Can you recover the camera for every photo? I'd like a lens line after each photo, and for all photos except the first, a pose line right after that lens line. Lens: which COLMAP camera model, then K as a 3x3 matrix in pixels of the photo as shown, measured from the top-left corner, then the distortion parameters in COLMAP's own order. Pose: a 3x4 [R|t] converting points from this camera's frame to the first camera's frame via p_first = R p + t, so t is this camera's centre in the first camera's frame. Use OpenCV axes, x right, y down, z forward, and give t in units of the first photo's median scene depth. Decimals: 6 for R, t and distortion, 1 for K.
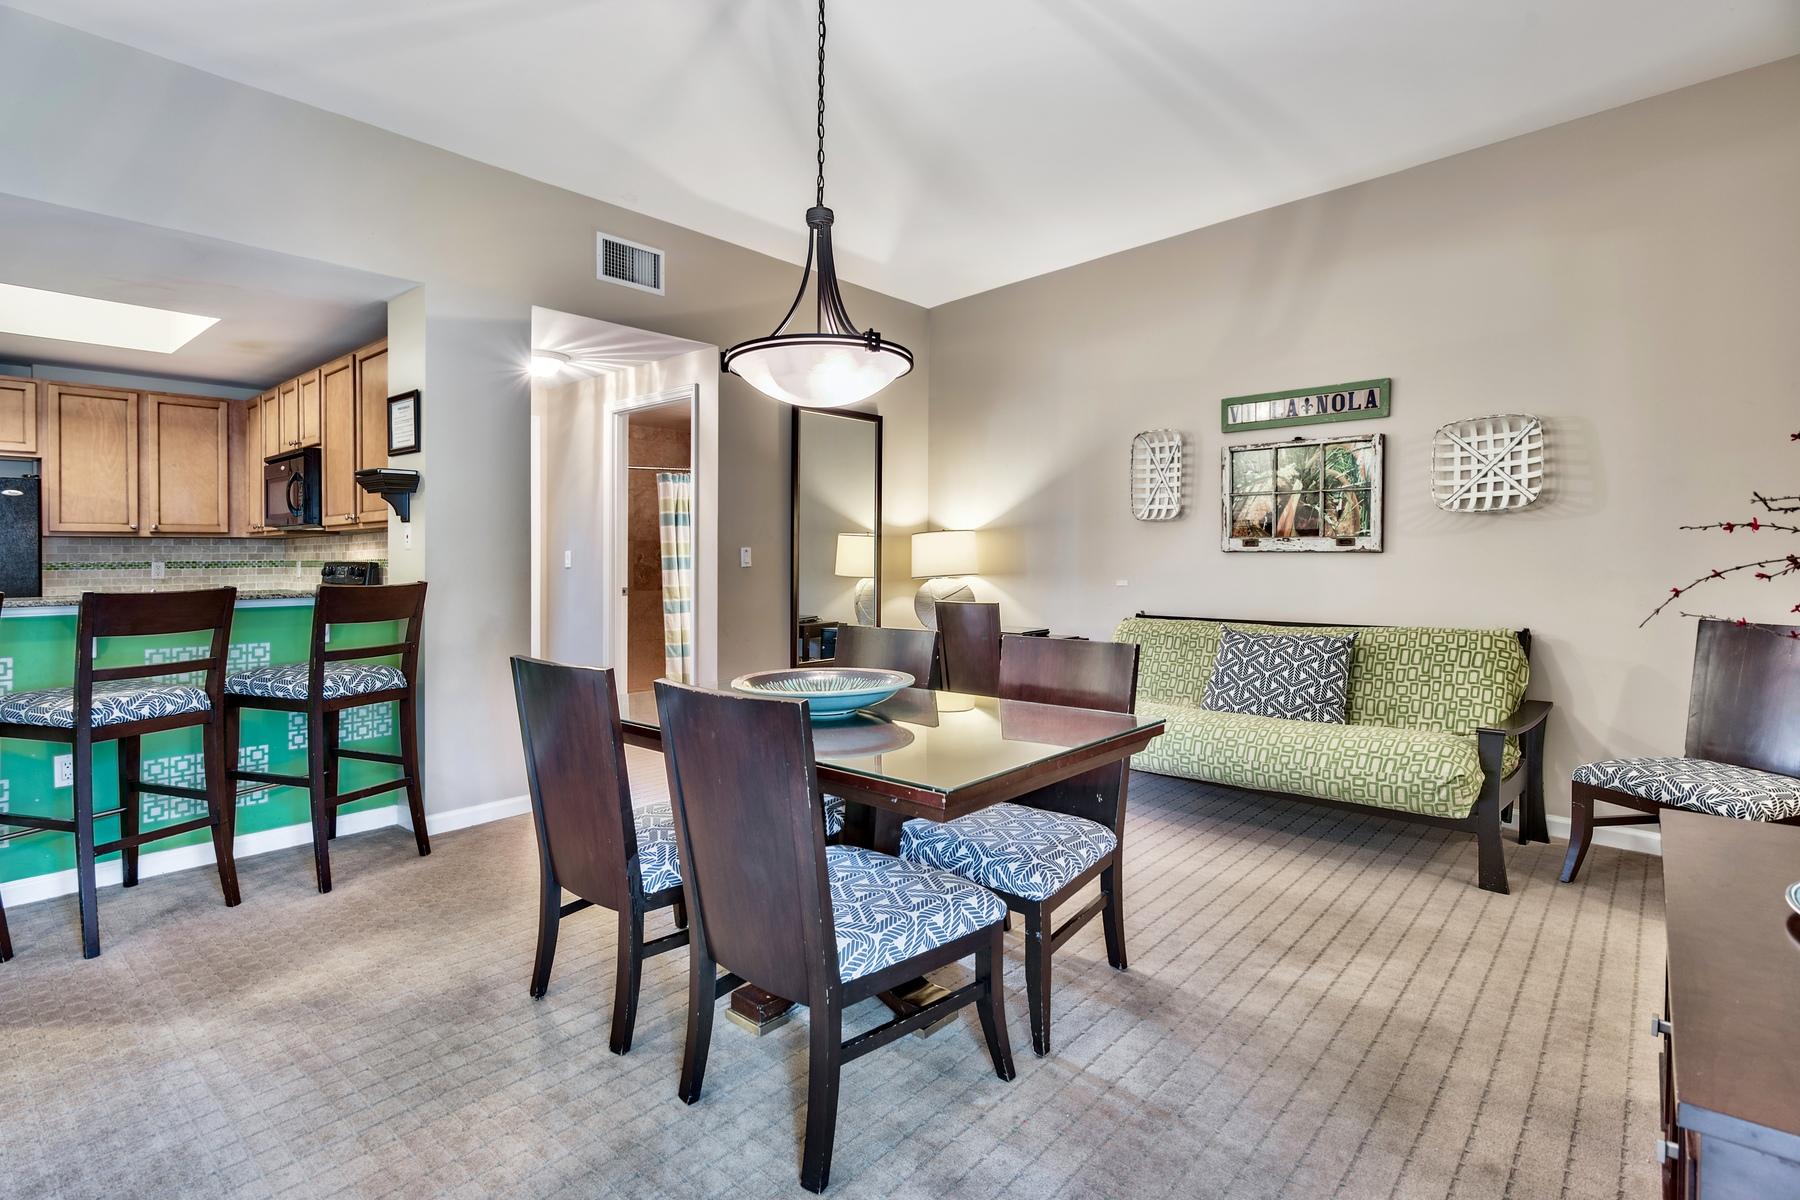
lens RADIAL K [[895.9, 0, 888.5], [0, 895.9, 564.2], [0, 0, 1]] dist [0.005358, -0.009188]
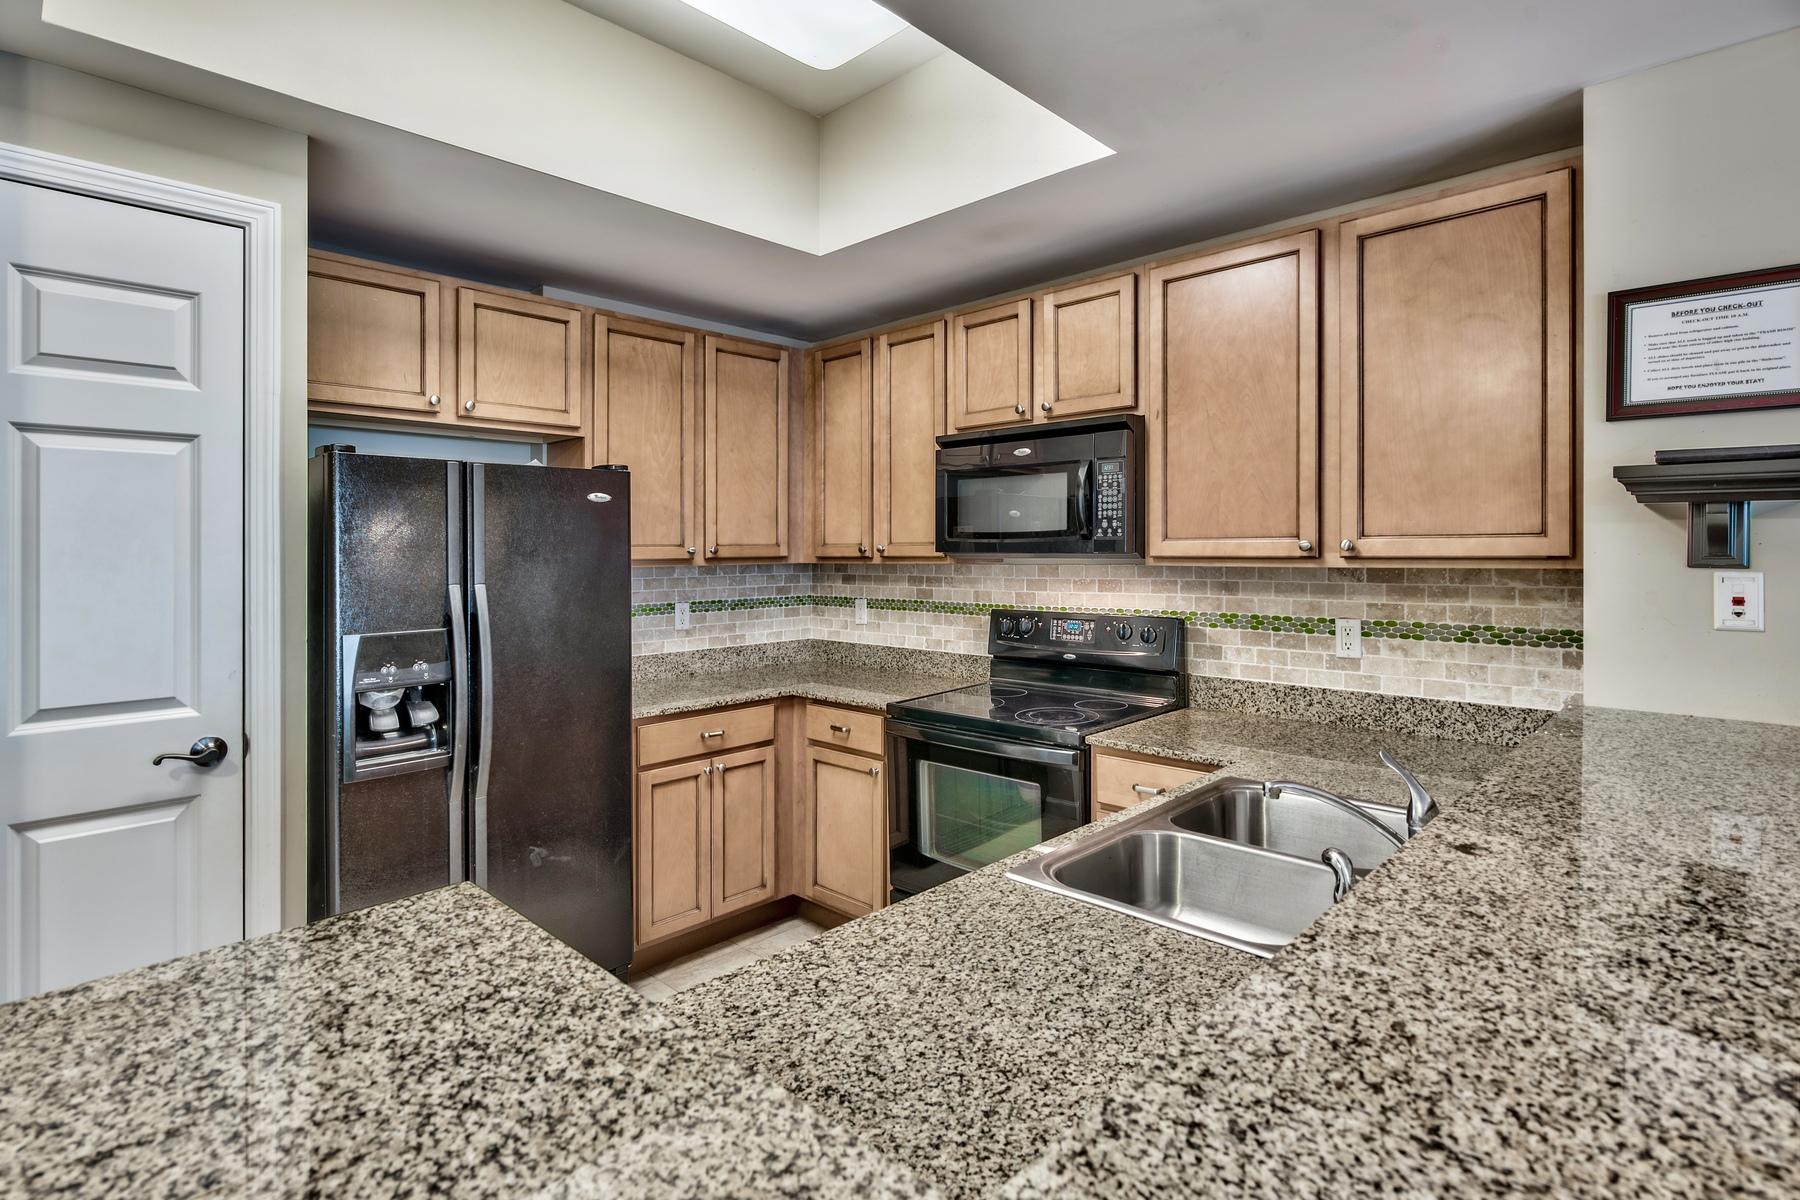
lens RADIAL K [[895.9, 0, 881.4], [0, 895.9, 550.5], [0, 0, 1]] dist [0.005358, -0.009188]
pose [[0.998694, -0.001446, -0.051076, -0.675957], [0.001138, 0.999981, -0.006052, -0.037609], [0.051083, 0.005986, 0.998676, 0.391018]]
